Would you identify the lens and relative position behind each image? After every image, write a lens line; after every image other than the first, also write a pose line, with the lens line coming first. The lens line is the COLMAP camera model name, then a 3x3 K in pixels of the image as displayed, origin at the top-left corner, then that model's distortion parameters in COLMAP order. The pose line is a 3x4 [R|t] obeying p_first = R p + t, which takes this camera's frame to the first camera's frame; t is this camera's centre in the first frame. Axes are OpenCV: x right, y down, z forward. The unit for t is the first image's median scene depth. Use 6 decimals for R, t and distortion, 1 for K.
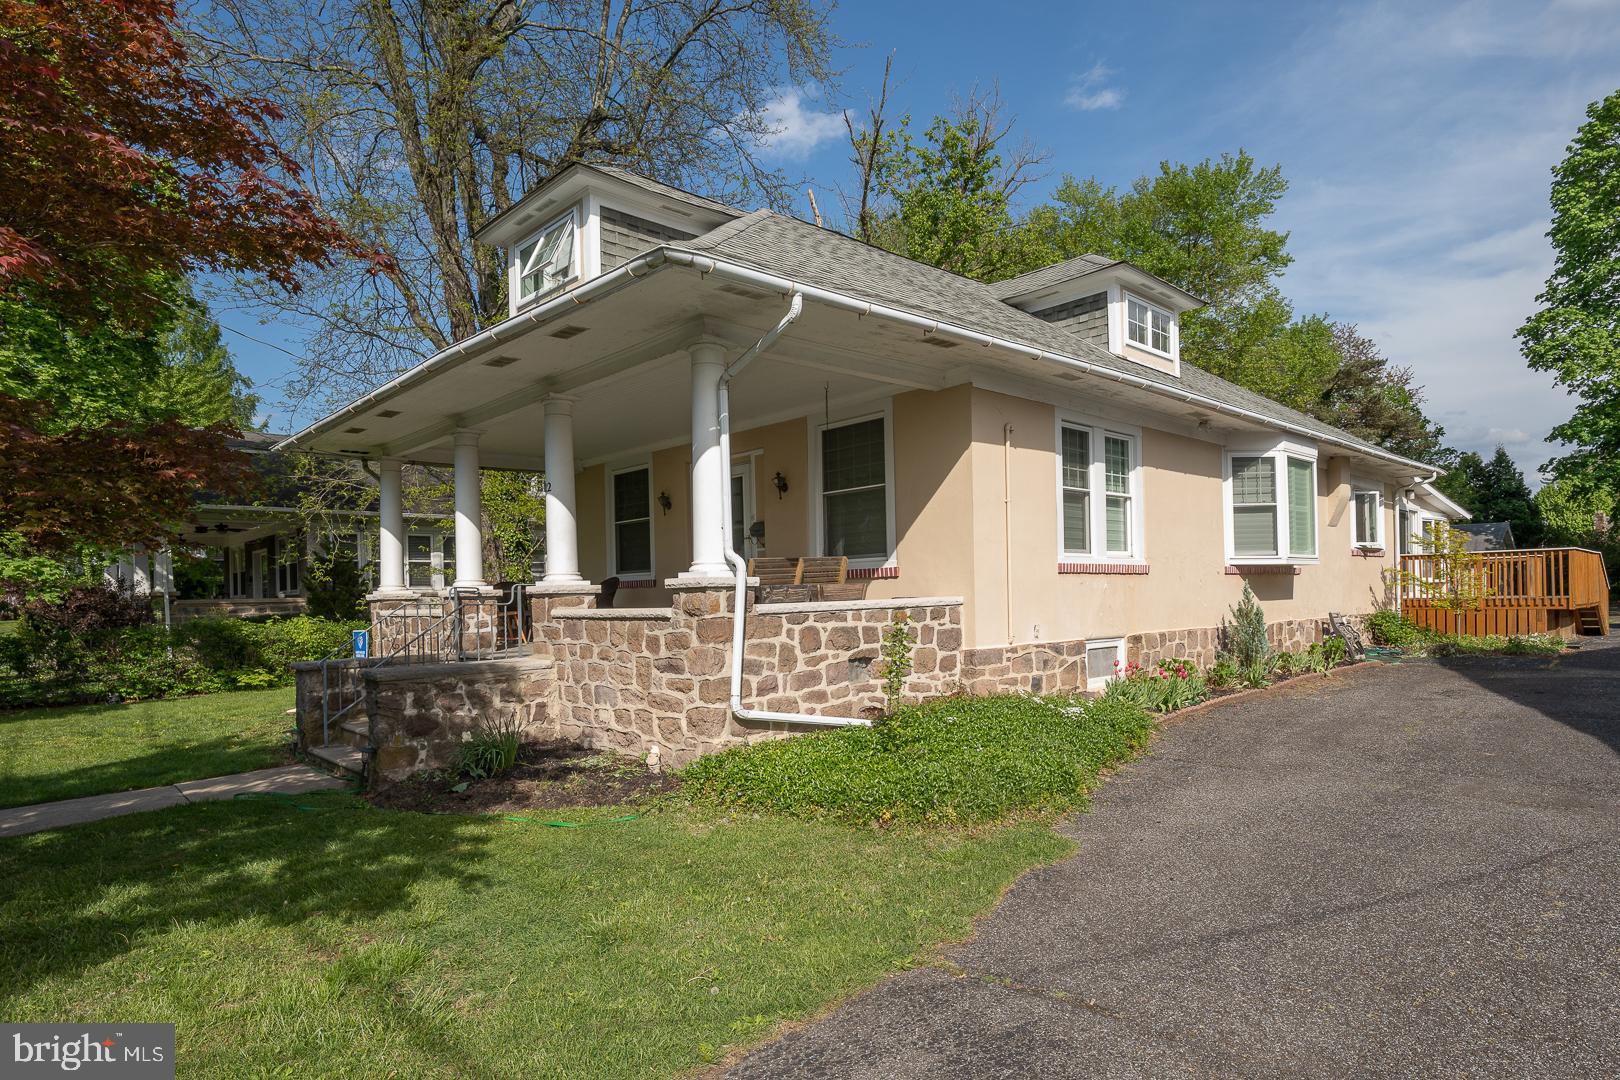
lens RADIAL K [[923.8, 0, 855.5], [0, 923.8, 610.8], [0, 0, 1]] dist [-0.008834, 0.003067]
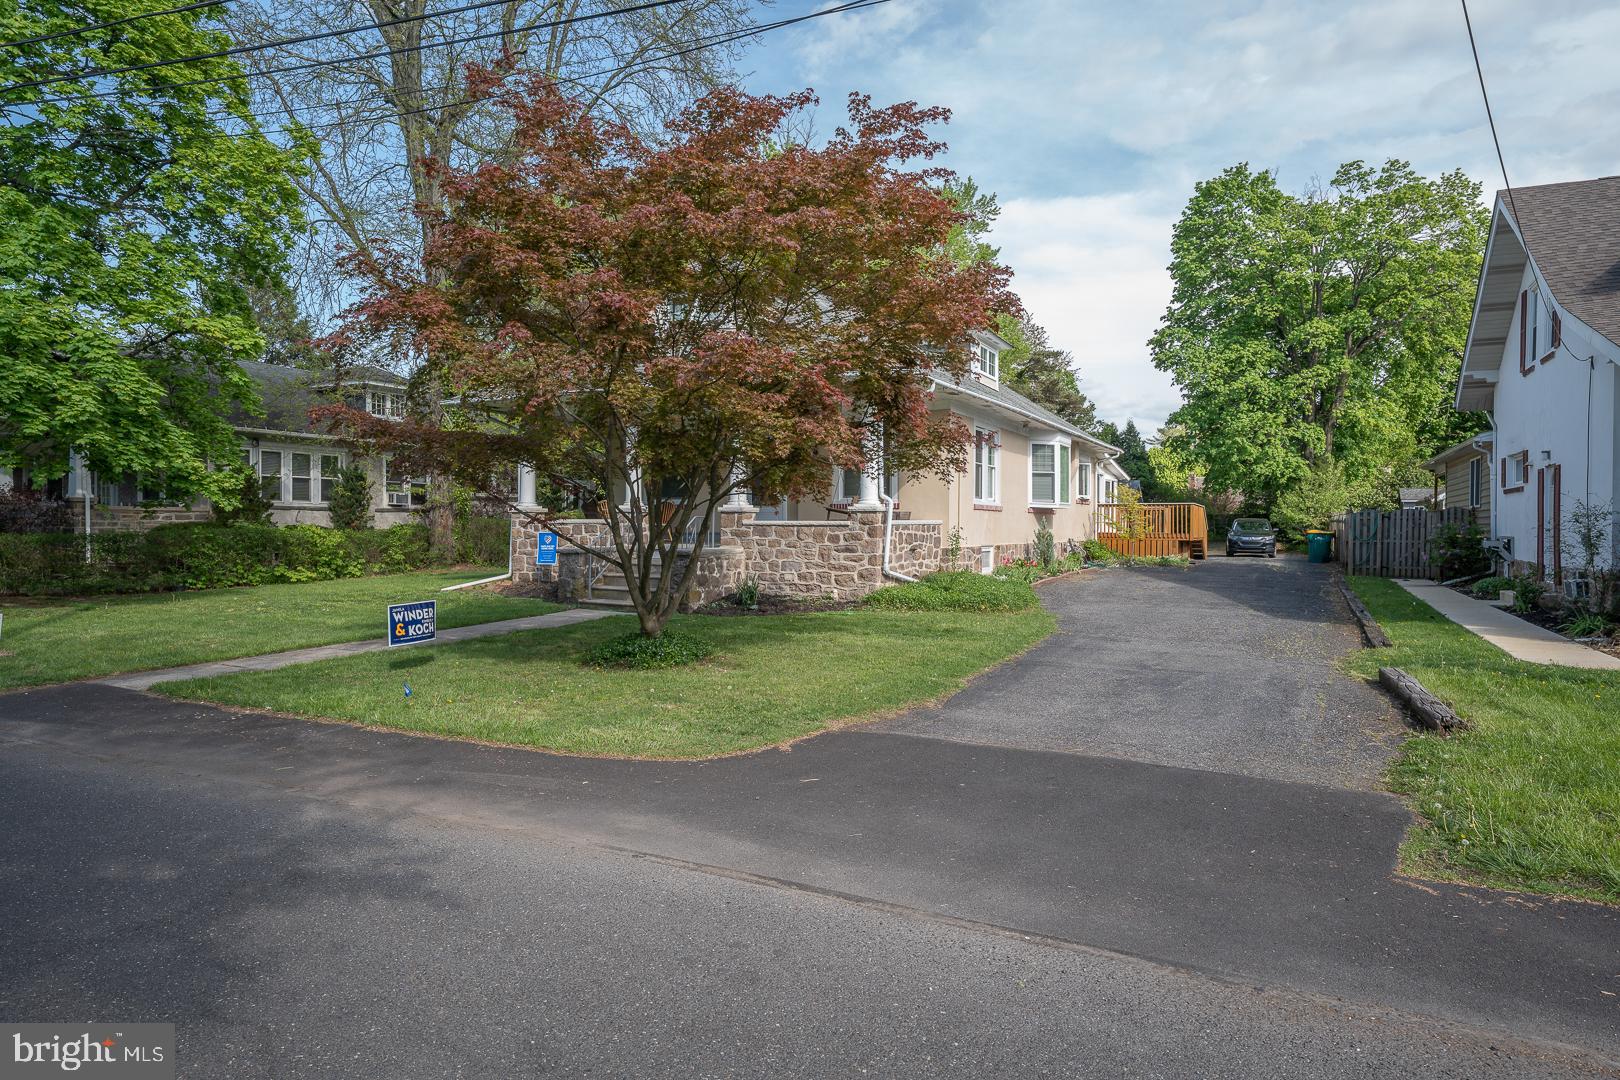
lens RADIAL K [[994.8, 0, 818.8], [0, 994.8, 536.4], [0, 0, 1]] dist [0.015012, -0.001486]
pose [[0.945271, 0.023827, 0.325415, -0.726714], [-0.021171, 0.999707, -0.011699, 0.043579], [-0.325599, 0.004170, 0.945499, -0.789258]]
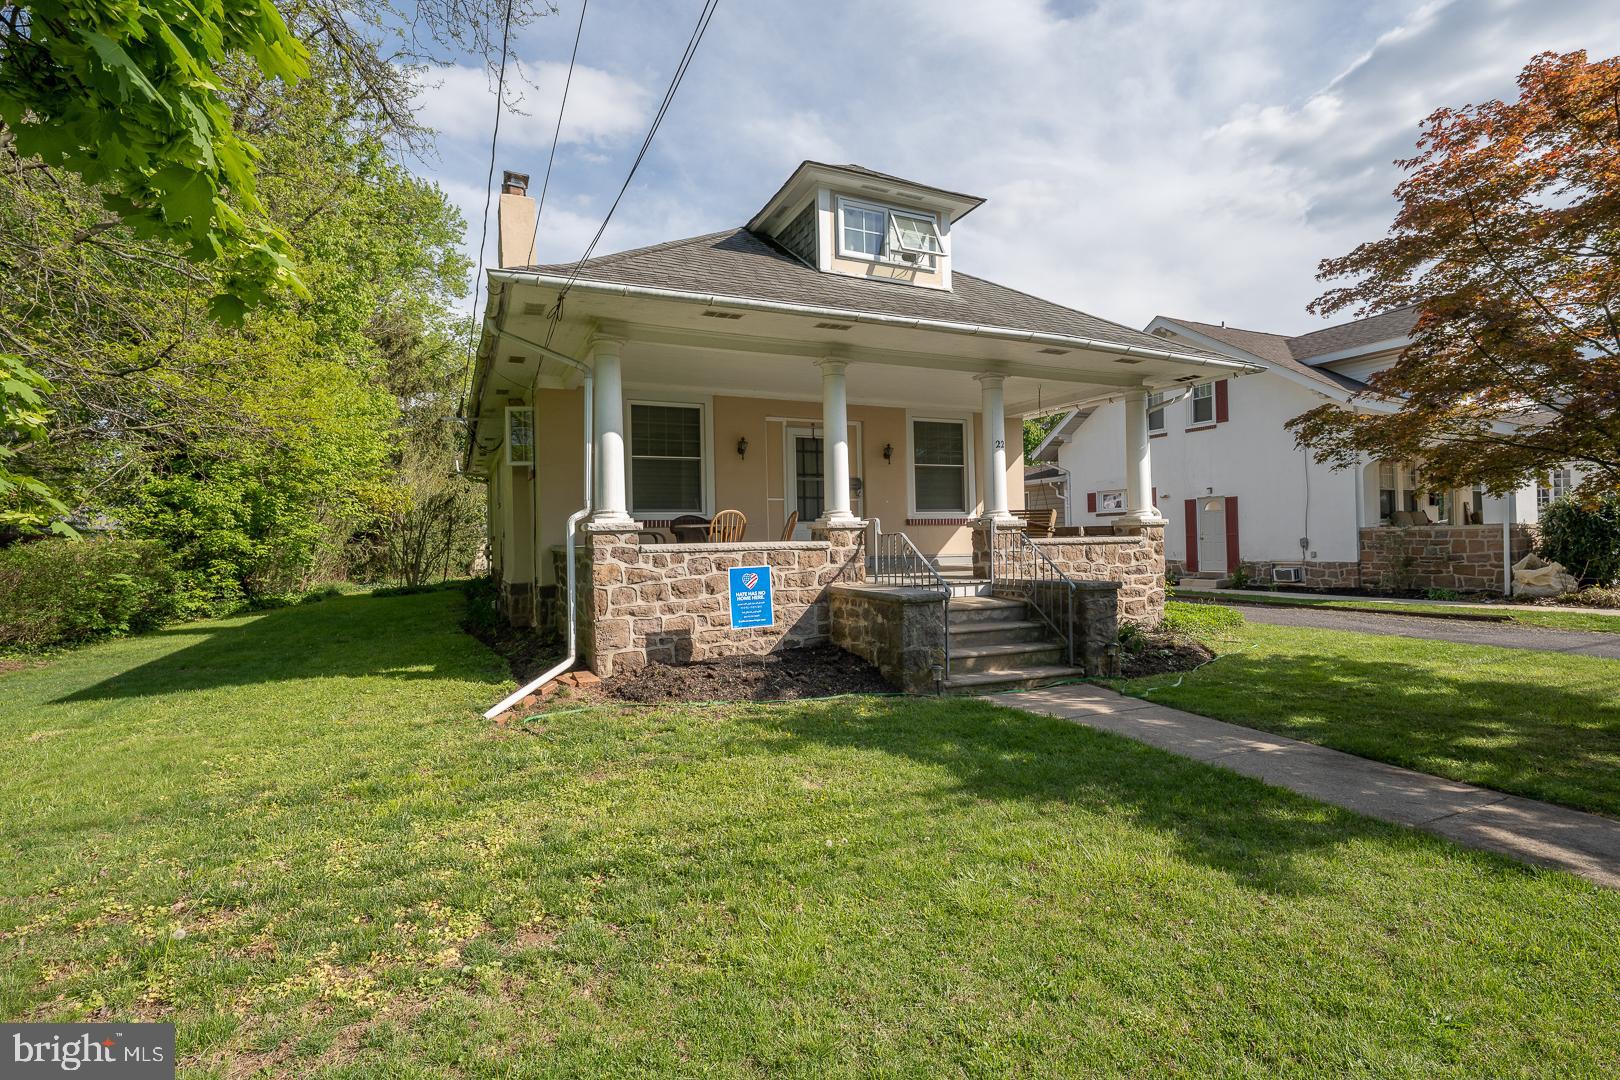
lens RADIAL K [[772.9, 0, 809.9], [0, 772.9, 528.2], [0, 0, 1]] dist [0.000991, -0.000493]
pose [[0.328432, 0.034321, 0.943904, -1.299127], [0.028524, 0.998523, -0.046232, 0.023264], [-0.944097, 0.042108, 0.326968, 0.819840]]
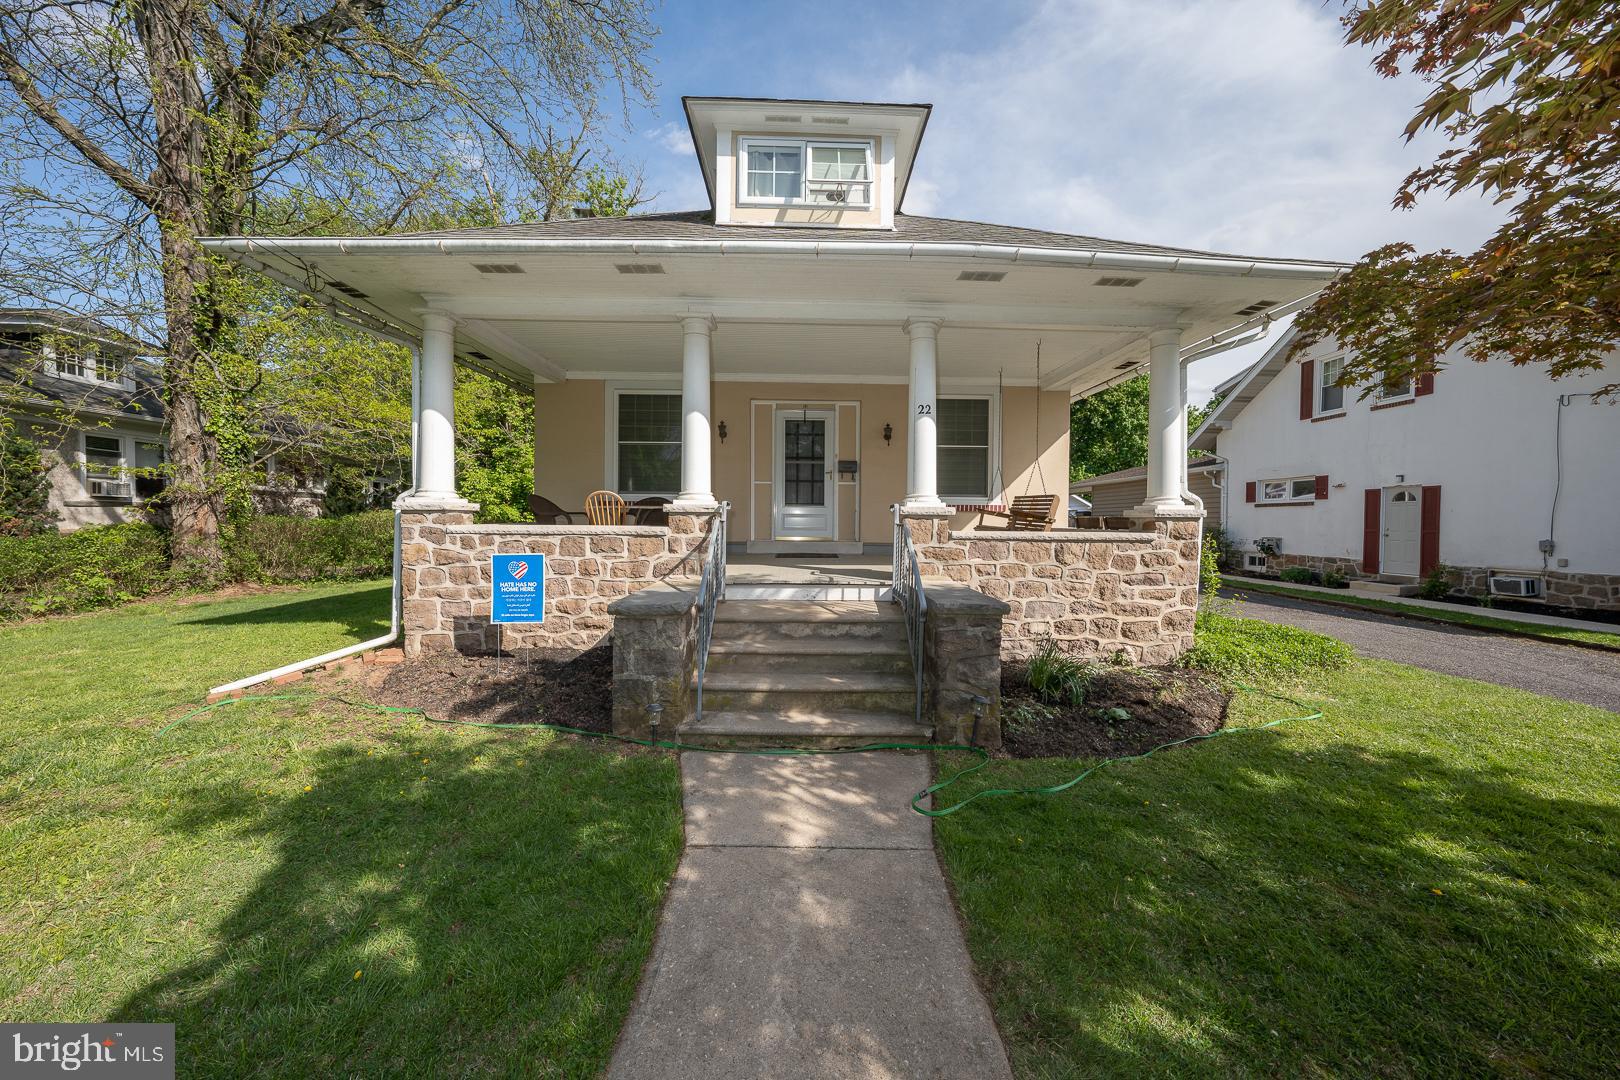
lens RADIAL K [[557.5, 0, 812.6], [0, 557.5, 530.9], [0, 0, 1]] dist [-0.022000, 0.004138]
pose [[0.679088, 0.017348, 0.733852, -0.780421], [-0.012914, 0.999848, -0.011686, 0.006761], [-0.733943, -0.001541, 0.679209, 0.614567]]
